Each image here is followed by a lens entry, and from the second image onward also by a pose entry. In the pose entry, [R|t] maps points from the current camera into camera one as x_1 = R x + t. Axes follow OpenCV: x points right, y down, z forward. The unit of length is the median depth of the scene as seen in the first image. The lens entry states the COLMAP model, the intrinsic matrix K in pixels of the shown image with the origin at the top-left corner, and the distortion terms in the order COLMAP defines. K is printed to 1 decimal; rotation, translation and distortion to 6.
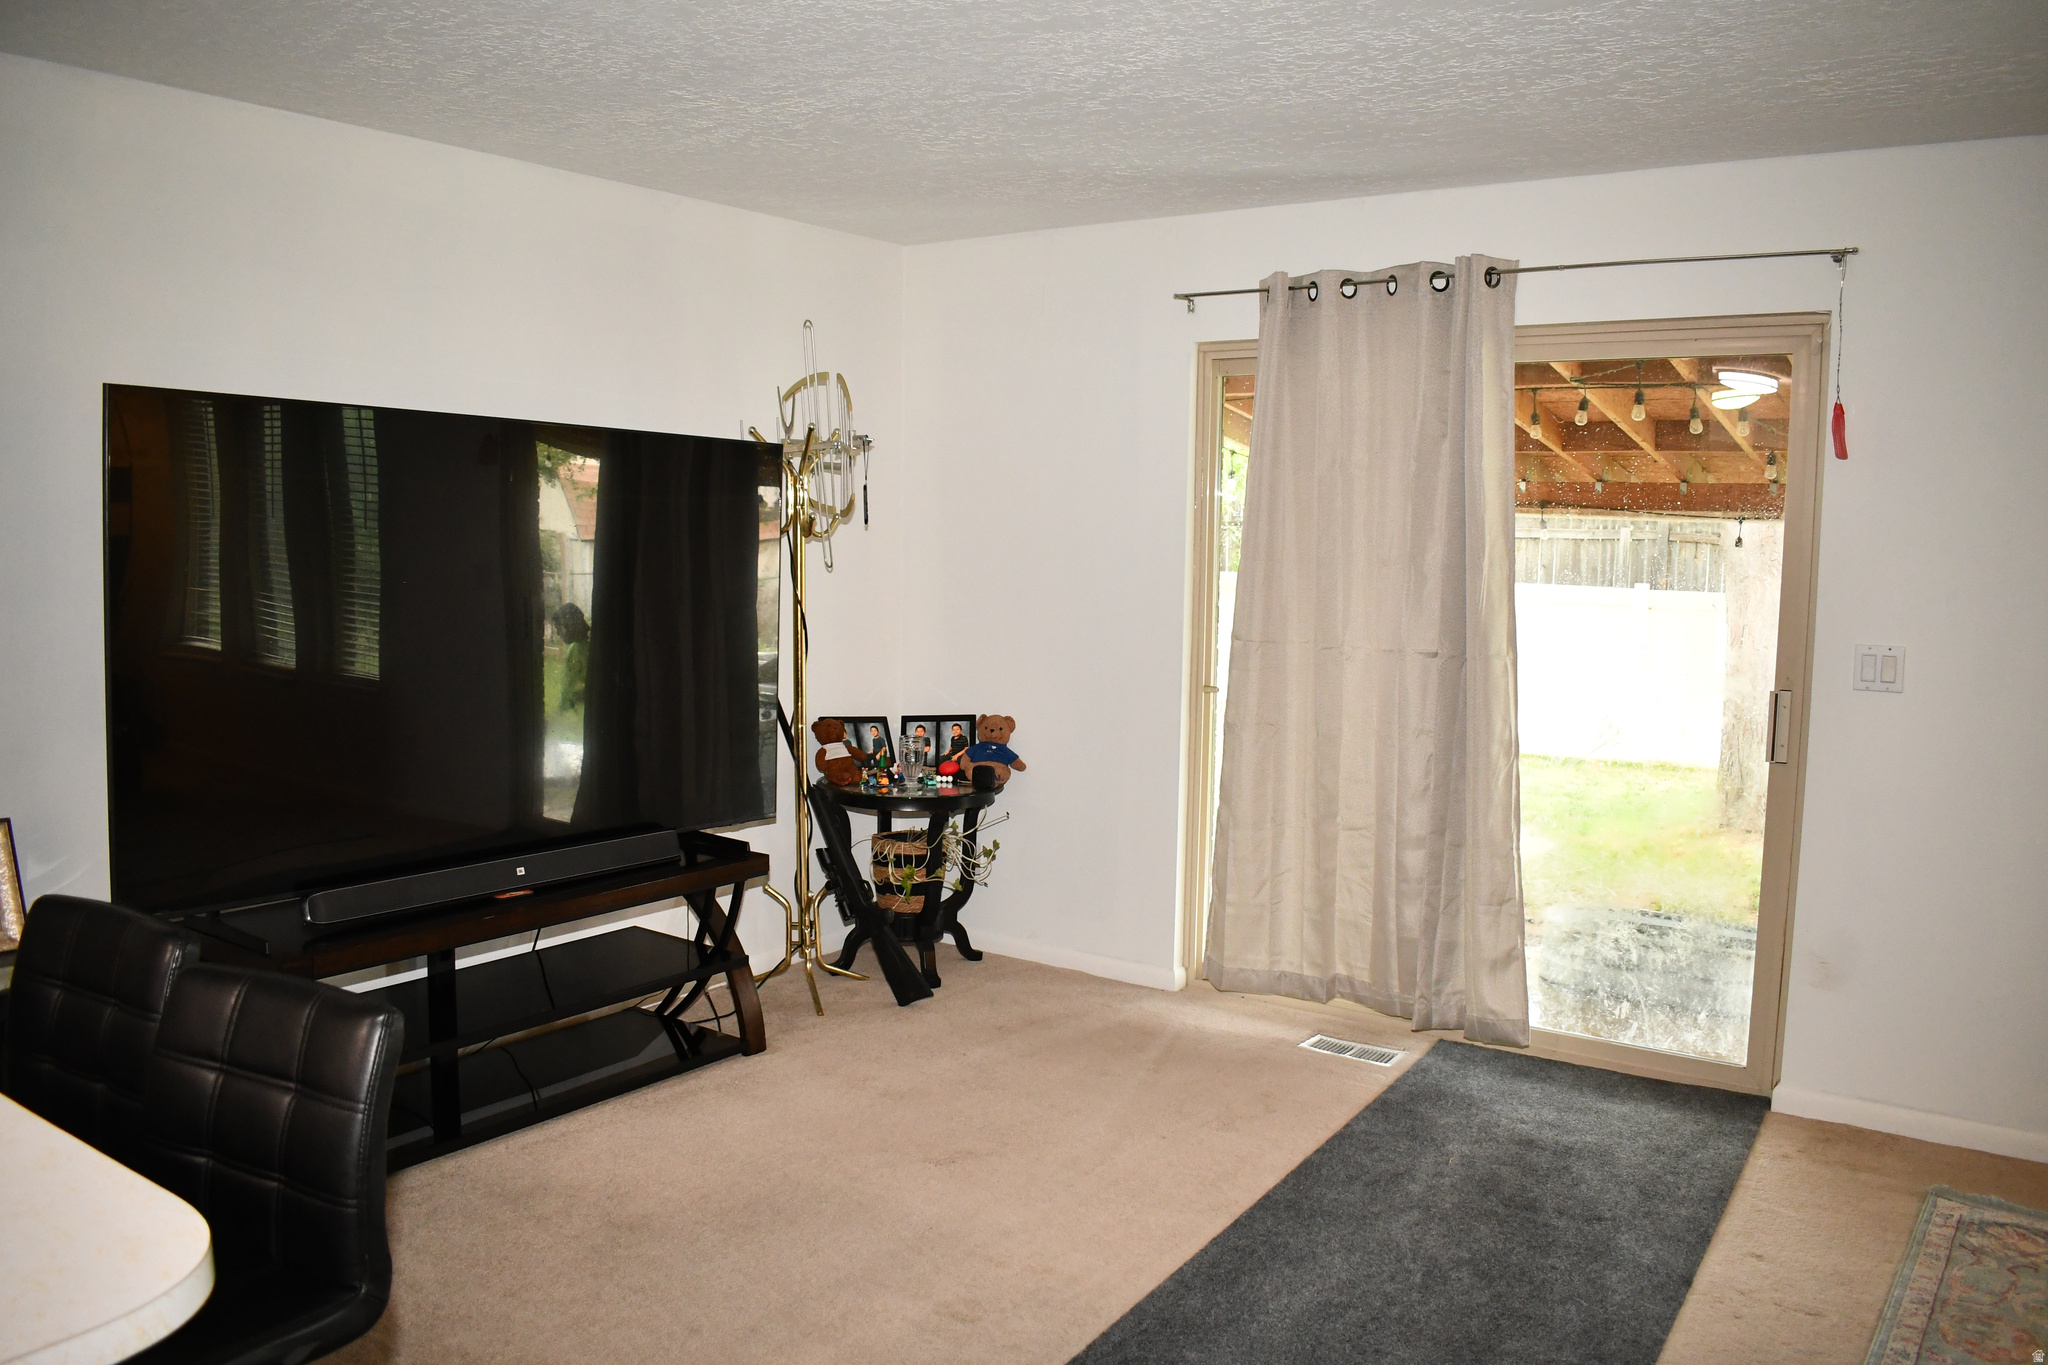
lens RADIAL K [[1594.4, 0, 1020.7], [0, 1594.4, 677.7], [0, 0, 1]] dist [-0.090290, 0.009651]
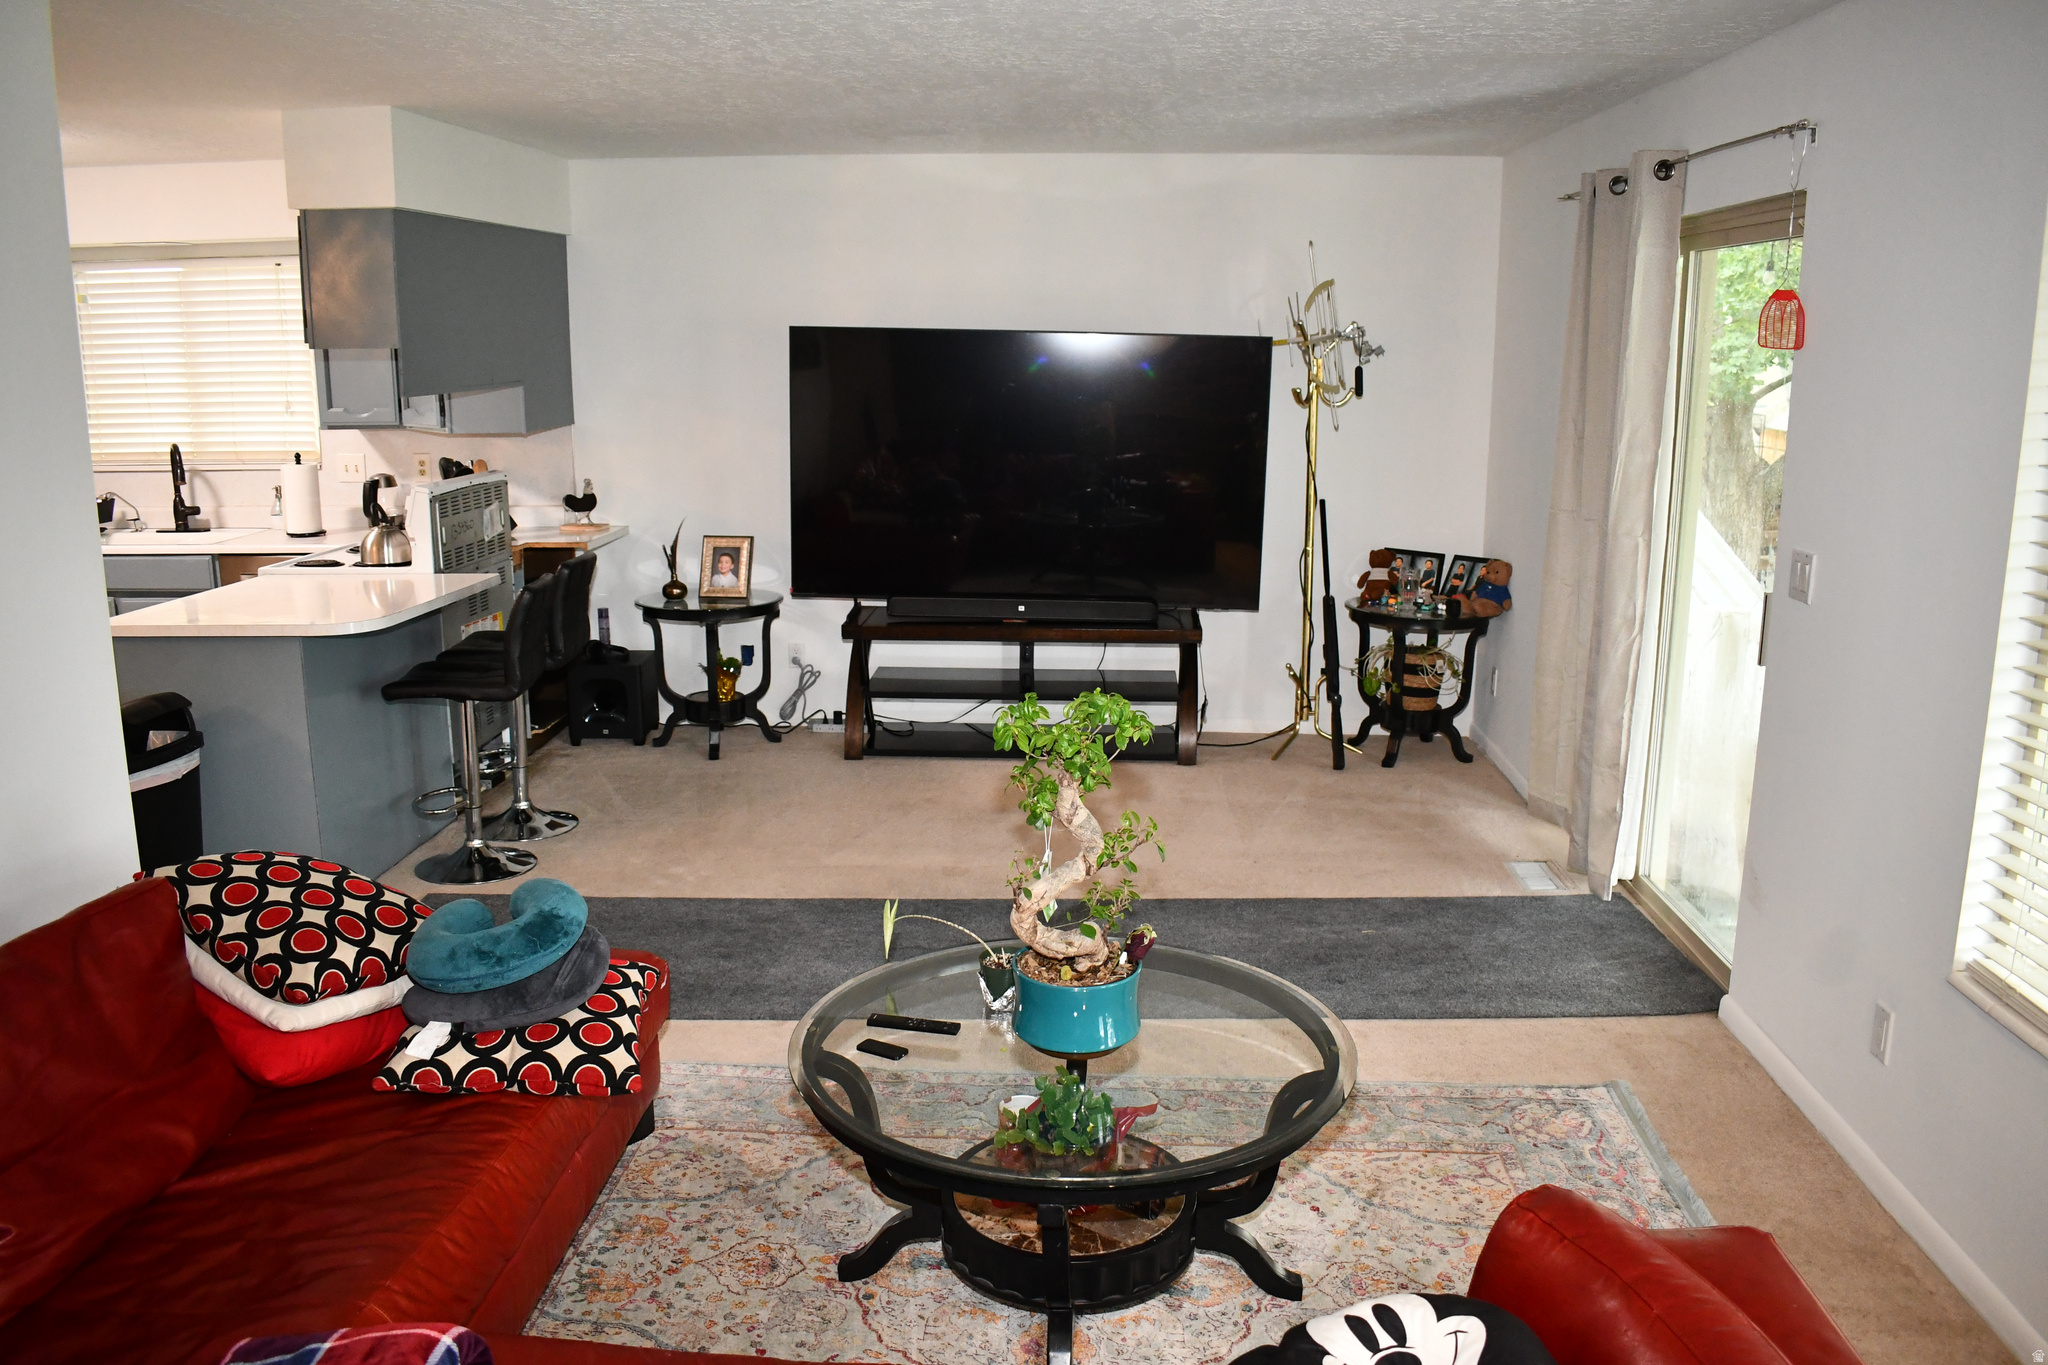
lens RADIAL K [[1594.4, 0, 1019.7], [0, 1594.4, 690.3], [0, 0, 1]] dist [-0.090290, 0.009651]
pose [[0.541204, 0.167854, -0.823968, 0.830812], [-0.075347, 0.985613, 0.151293, -0.034614], [0.837509, -0.019796, 0.546065, 0.070180]]
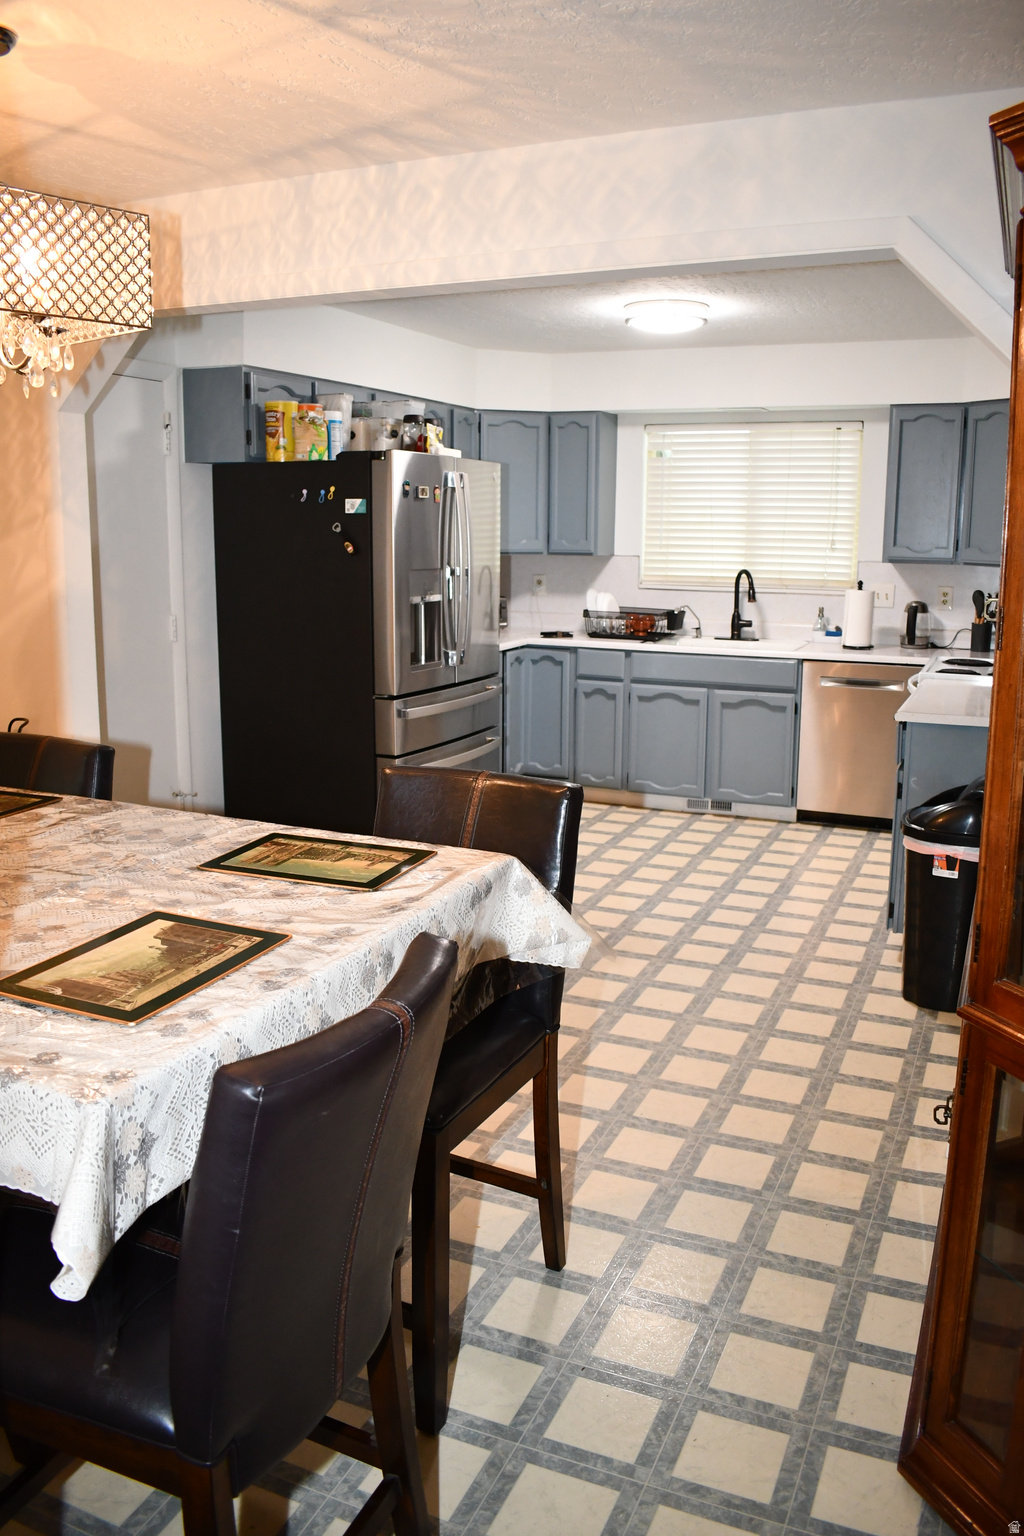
lens RADIAL K [[1195.8, 0, 516.7], [0, 1195.8, 763.5], [0, 0, 1]] dist [-0.090290, 0.009651]
pose [[0.215034, 0.181766, -0.959542, 0.512149], [-0.099629, 0.981484, 0.163595, 0.034332], [0.971511, 0.060420, 0.229162, -0.333835]]
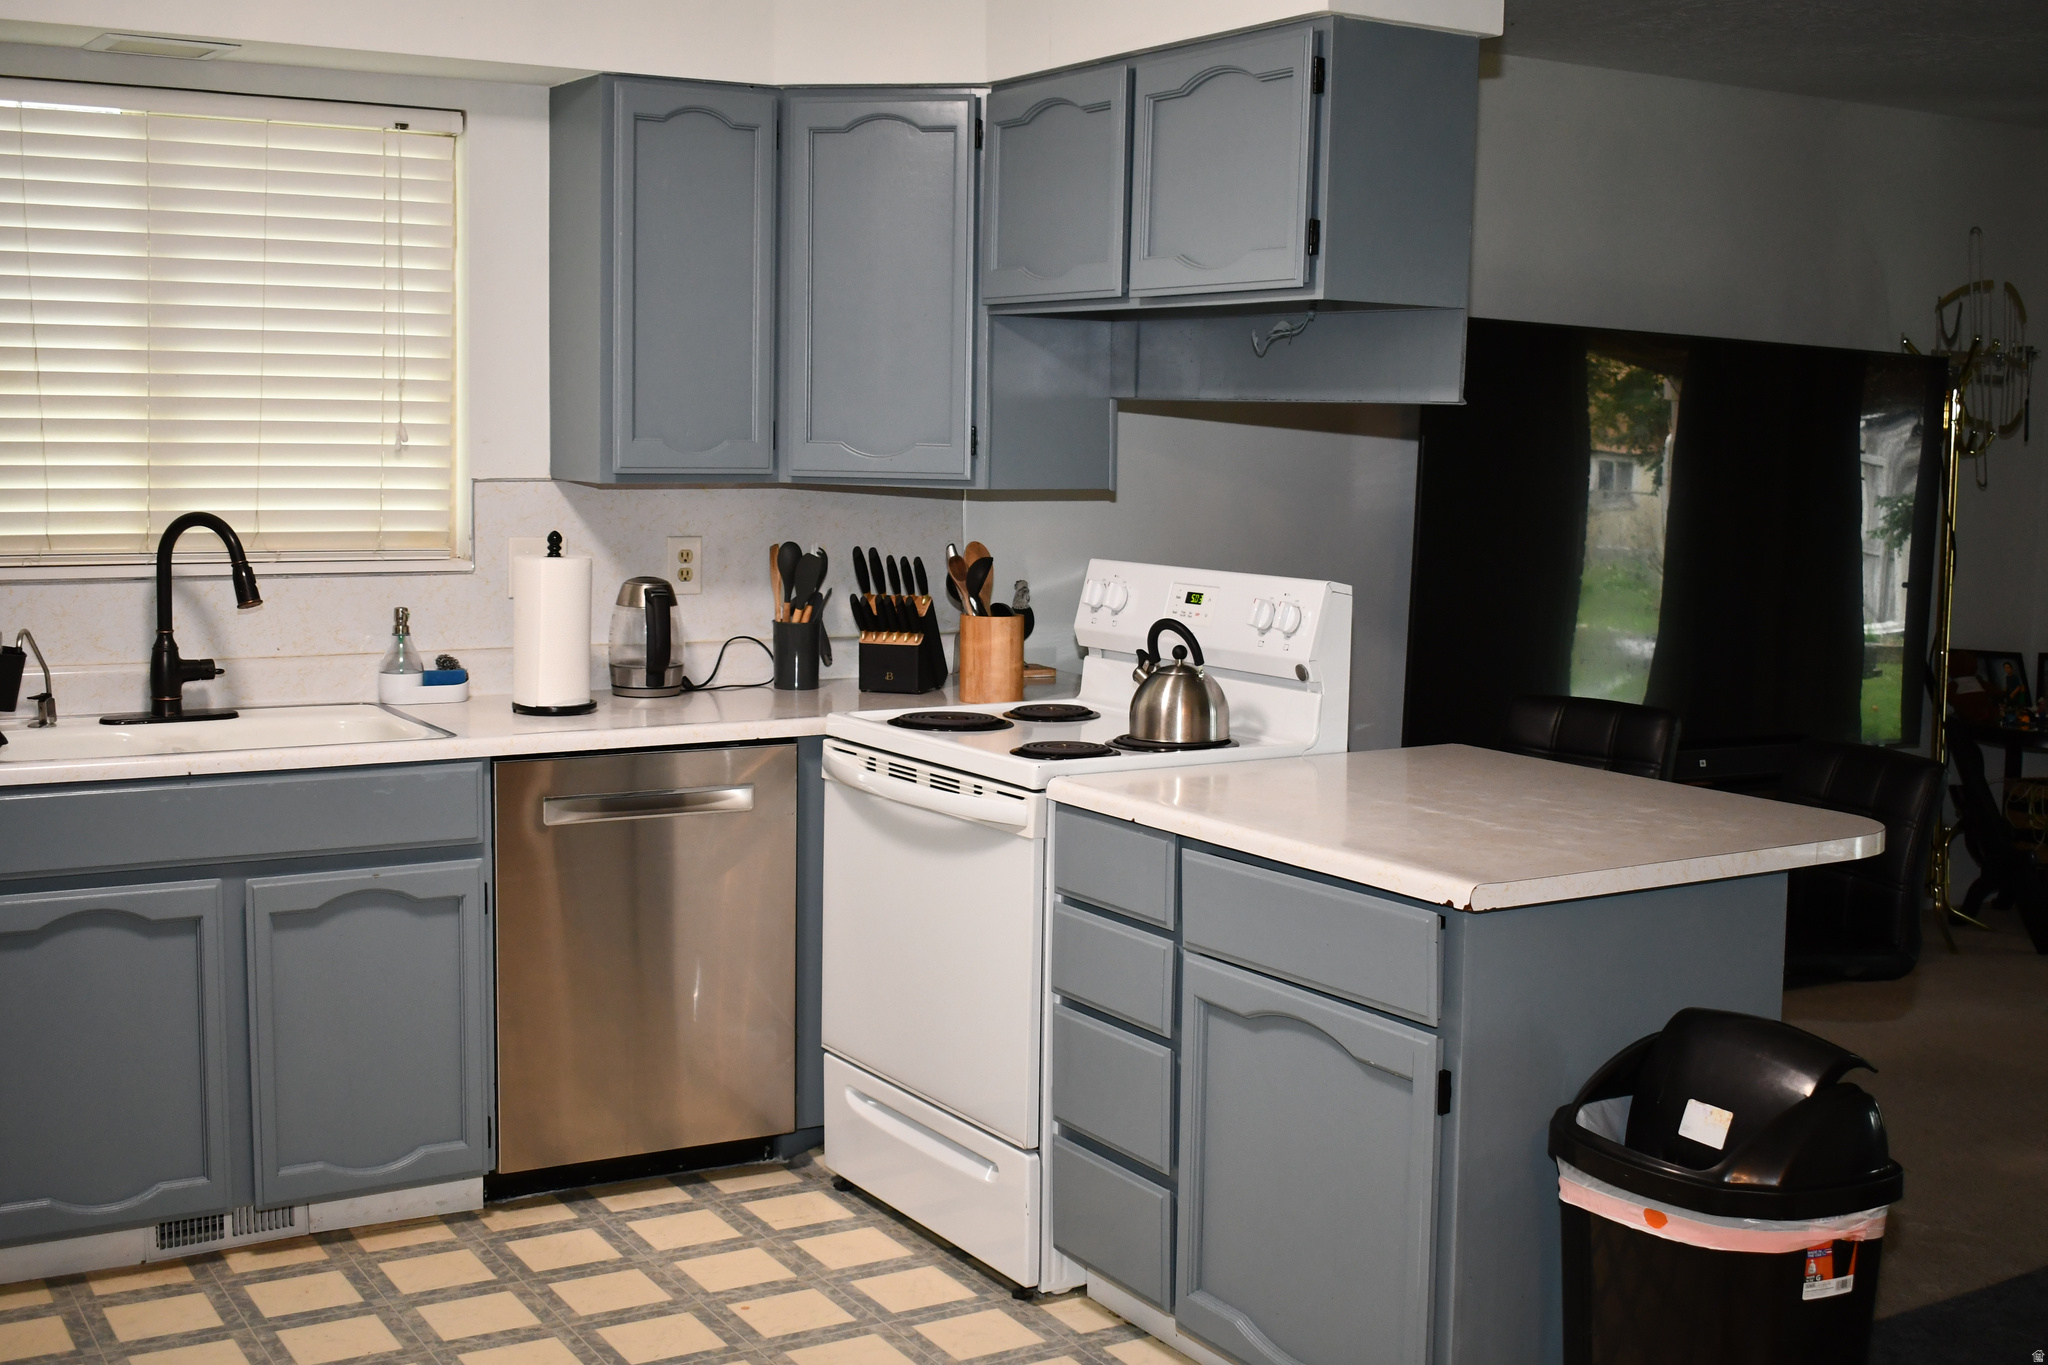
lens RADIAL K [[2359.1, 0, 1027.0], [0, 2359.1, 696.3], [0, 0, 1]] dist [-0.058265, 0.000000]
pose [[0.920707, 0.047312, -0.387376, -0.098337], [-0.042898, 0.998878, 0.020038, 0.051265], [0.387890, -0.001832, 0.921704, -0.491783]]
